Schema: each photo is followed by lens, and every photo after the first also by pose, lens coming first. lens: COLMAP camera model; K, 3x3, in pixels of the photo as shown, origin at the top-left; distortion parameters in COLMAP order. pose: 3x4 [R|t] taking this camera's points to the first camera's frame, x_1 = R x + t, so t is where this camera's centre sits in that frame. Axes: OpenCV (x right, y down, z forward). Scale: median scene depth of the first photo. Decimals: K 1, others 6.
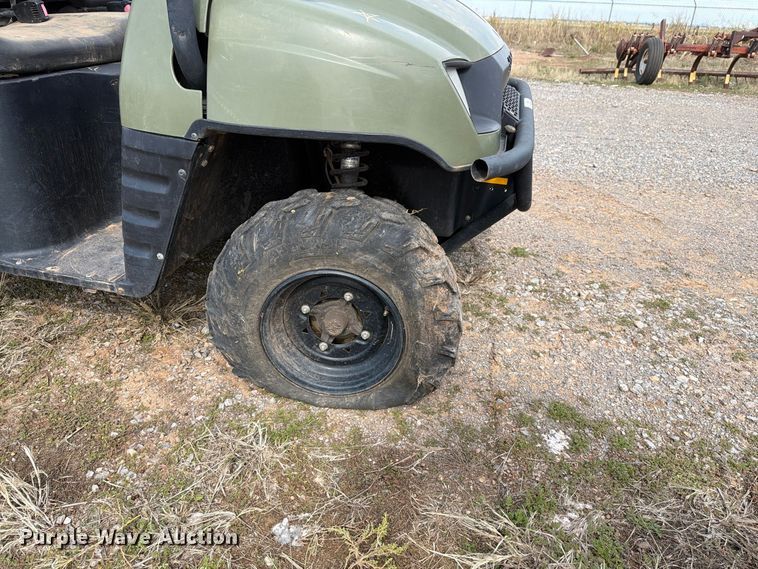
lens RADIAL K [[531.5, 0, 375.2], [0, 531.5, 281.3], [0, 0, 1]] dist [0.034999, -0.051817]
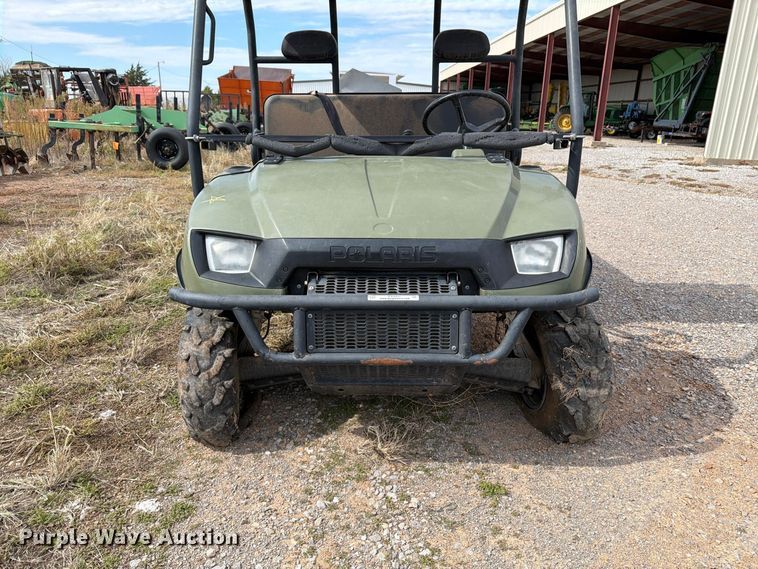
lens RADIAL K [[531.5, 0, 382.0], [0, 531.5, 282.6], [0, 0, 1]] dist [0.034999, -0.051817]
pose [[0.224115, 0.262322, -0.938595, 1.458587], [-0.450177, 0.882050, 0.139027, -0.588364], [0.864357, 0.391375, 0.315772, 0.810479]]
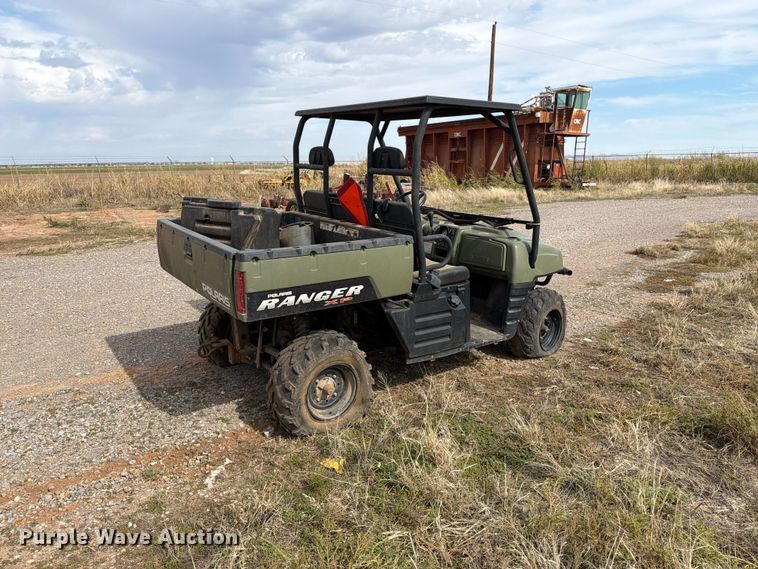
lens RADIAL K [[531.5, 0, 378.9], [0, 531.5, 277.5], [0, 0, 1]] dist [0.034999, -0.051817]
pose [[0.647243, -0.205550, 0.734048, -2.953896], [0.375599, 0.923946, -0.072457, -0.340384], [-0.663327, 0.322604, 0.675222, -0.612737]]
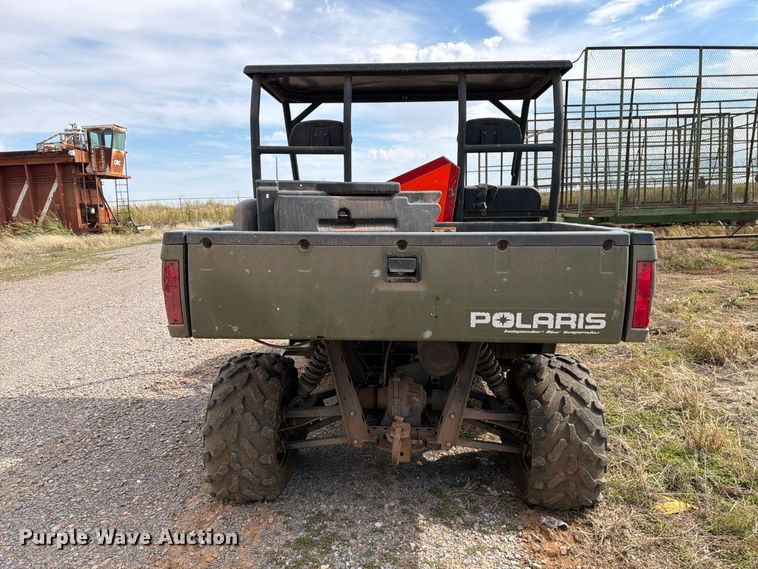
lens RADIAL K [[531.5, 0, 373.1], [0, 531.5, 280.2], [0, 0, 1]] dist [0.034999, -0.051817]
pose [[-0.192413, -0.173626, 0.965832, -2.942360], [0.460705, 0.853032, 0.245129, -1.244765], [-0.866446, 0.492129, -0.084144, 1.679946]]
